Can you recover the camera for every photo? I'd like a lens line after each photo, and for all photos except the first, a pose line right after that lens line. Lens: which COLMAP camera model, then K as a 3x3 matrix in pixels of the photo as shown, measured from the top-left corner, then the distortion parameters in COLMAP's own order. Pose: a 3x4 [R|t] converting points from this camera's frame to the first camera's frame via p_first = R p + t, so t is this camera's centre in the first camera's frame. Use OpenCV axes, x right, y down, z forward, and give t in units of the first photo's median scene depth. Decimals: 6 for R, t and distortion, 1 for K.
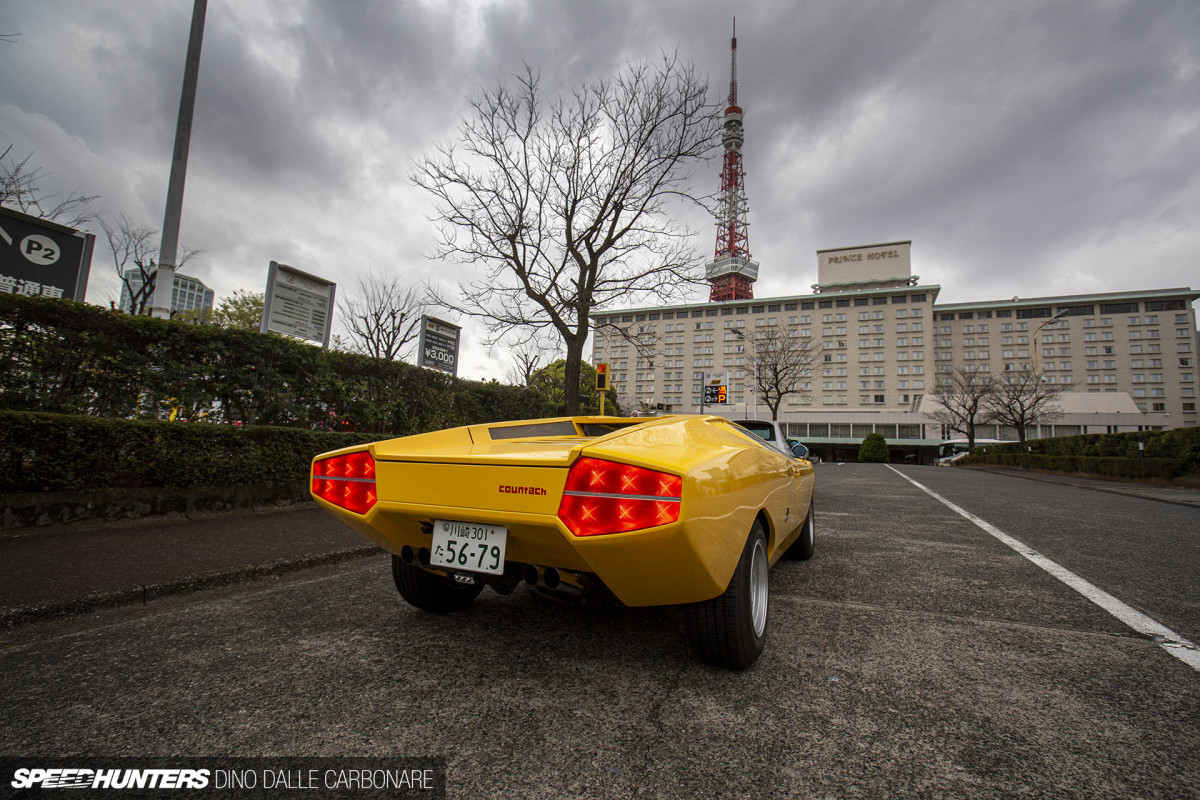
lens RADIAL K [[542.8, 0, 602.9], [0, 542.8, 391.8], [0, 0, 1]] dist [-0.045899, 0.014358]
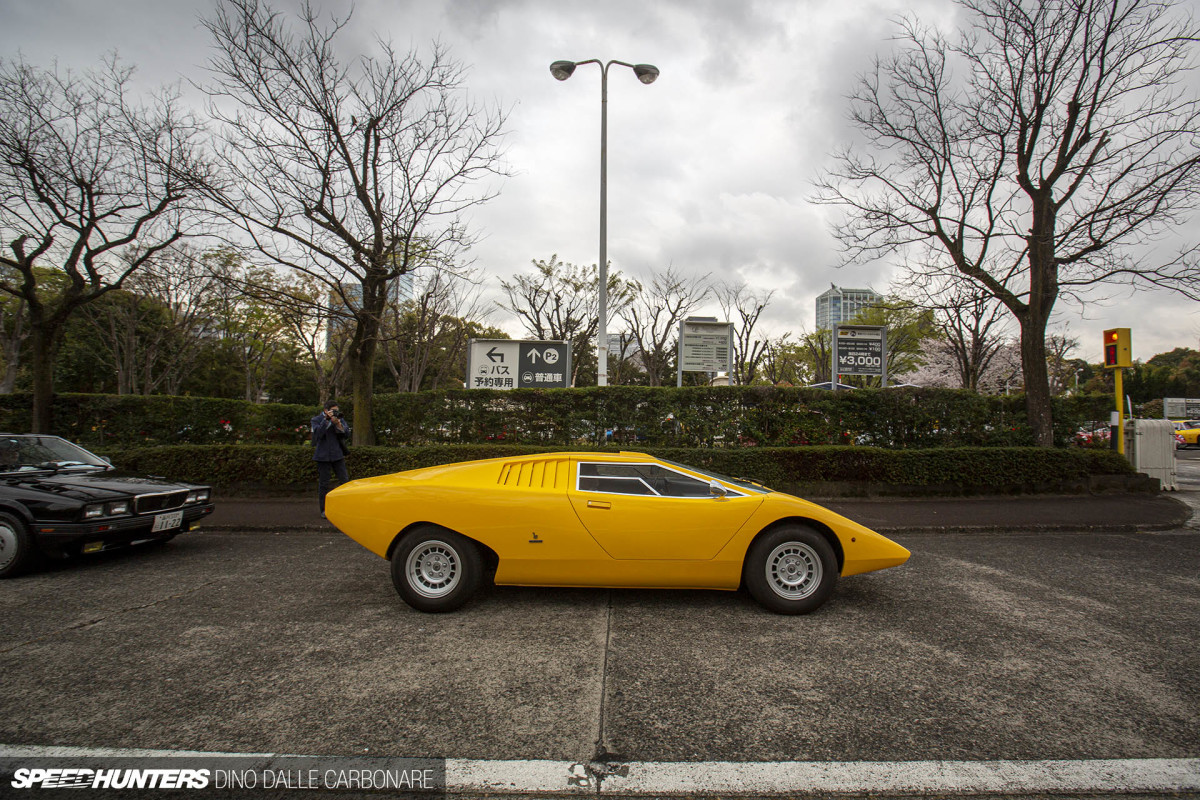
lens RADIAL K [[542.8, 0, 602.9], [0, 542.8, 391.8], [0, 0, 1]] dist [-0.045899, 0.014358]
pose [[0.412398, -0.088199, -0.906724, 2.141792], [0.103312, 0.993409, -0.049643, -0.049624], [0.905127, -0.073203, 0.418792, 0.832316]]
